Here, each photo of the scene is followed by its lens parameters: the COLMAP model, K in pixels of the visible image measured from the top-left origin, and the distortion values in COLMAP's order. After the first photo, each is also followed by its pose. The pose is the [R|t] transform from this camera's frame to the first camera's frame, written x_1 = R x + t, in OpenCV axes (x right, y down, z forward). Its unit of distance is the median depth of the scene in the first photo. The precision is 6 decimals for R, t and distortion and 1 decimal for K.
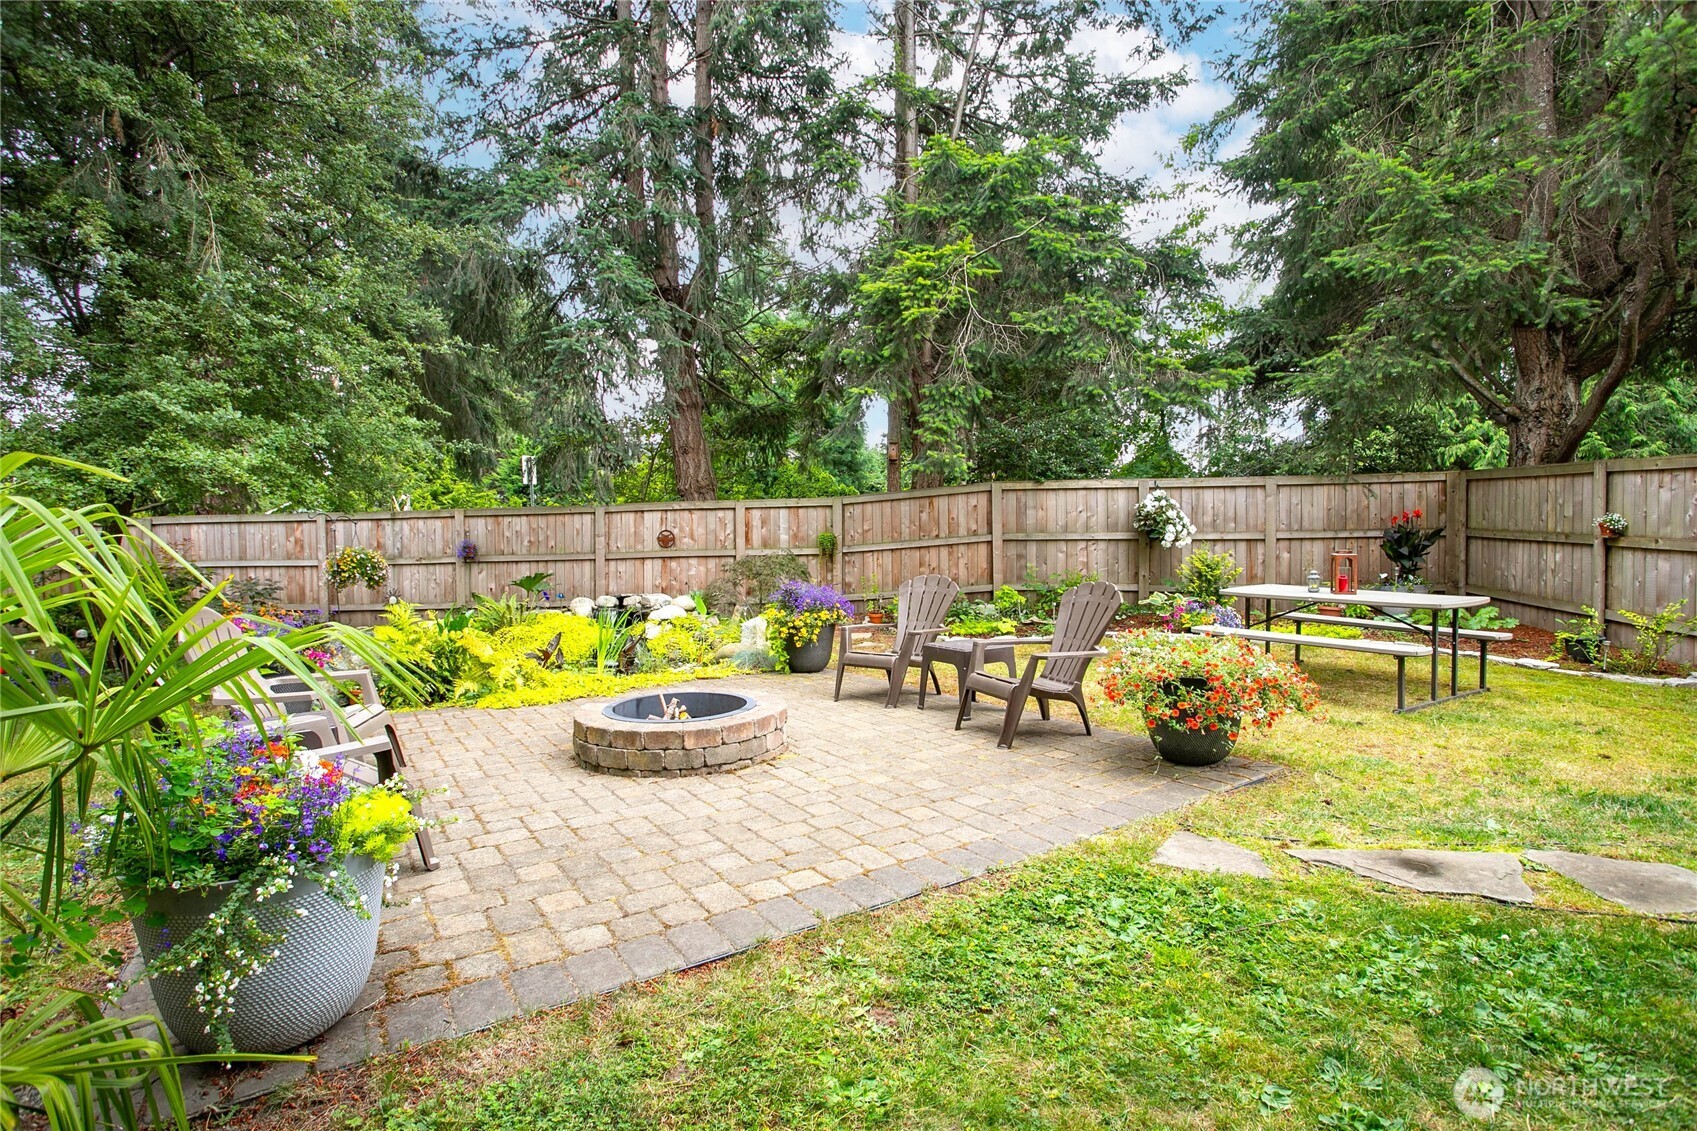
lens RADIAL K [[831.4, 0, 848.5], [0, 831.4, 565.5], [0, 0, 1]] dist [-0.081401, 0.044604]
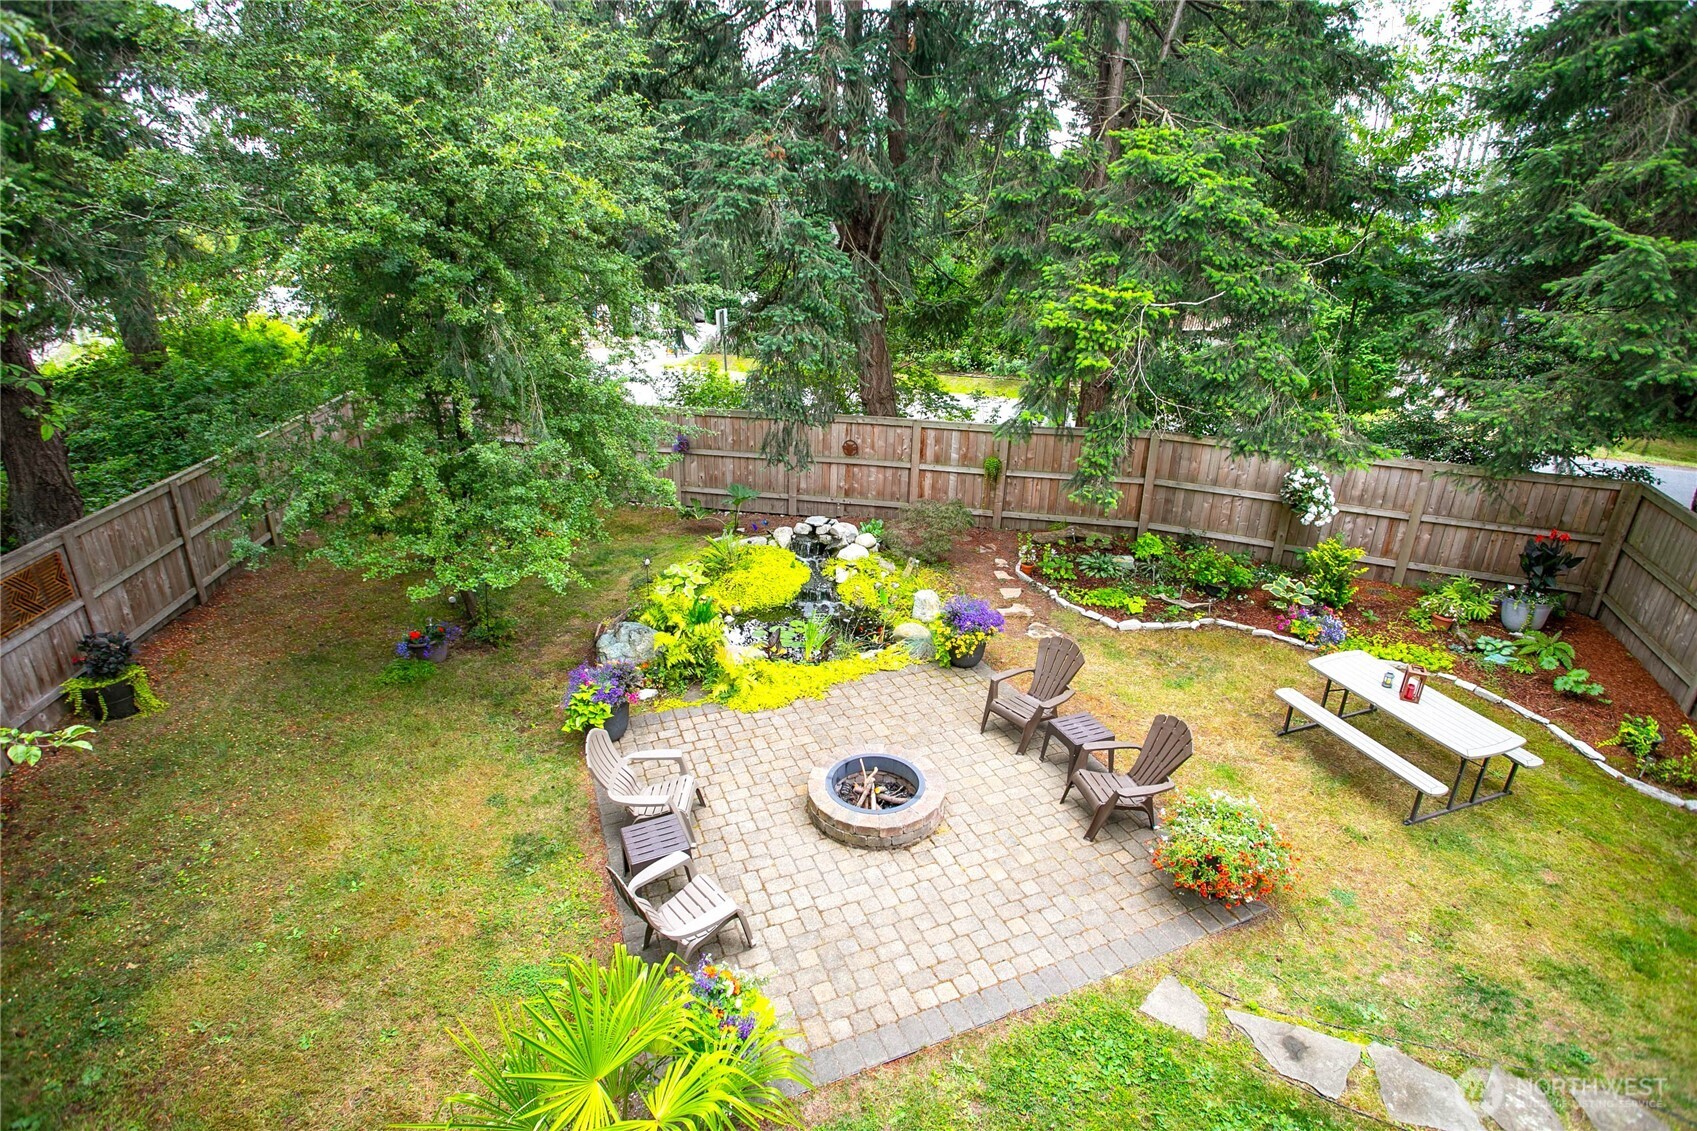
lens RADIAL K [[831.4, 0, 848.5], [0, 831.4, 565.5], [0, 0, 1]] dist [-0.081401, 0.044604]
pose [[0.980217, 0.099114, -0.171323, -0.017153], [-0.035520, 0.939621, 0.340369, -0.399368], [0.194714, -0.327550, 0.924553, -0.158448]]
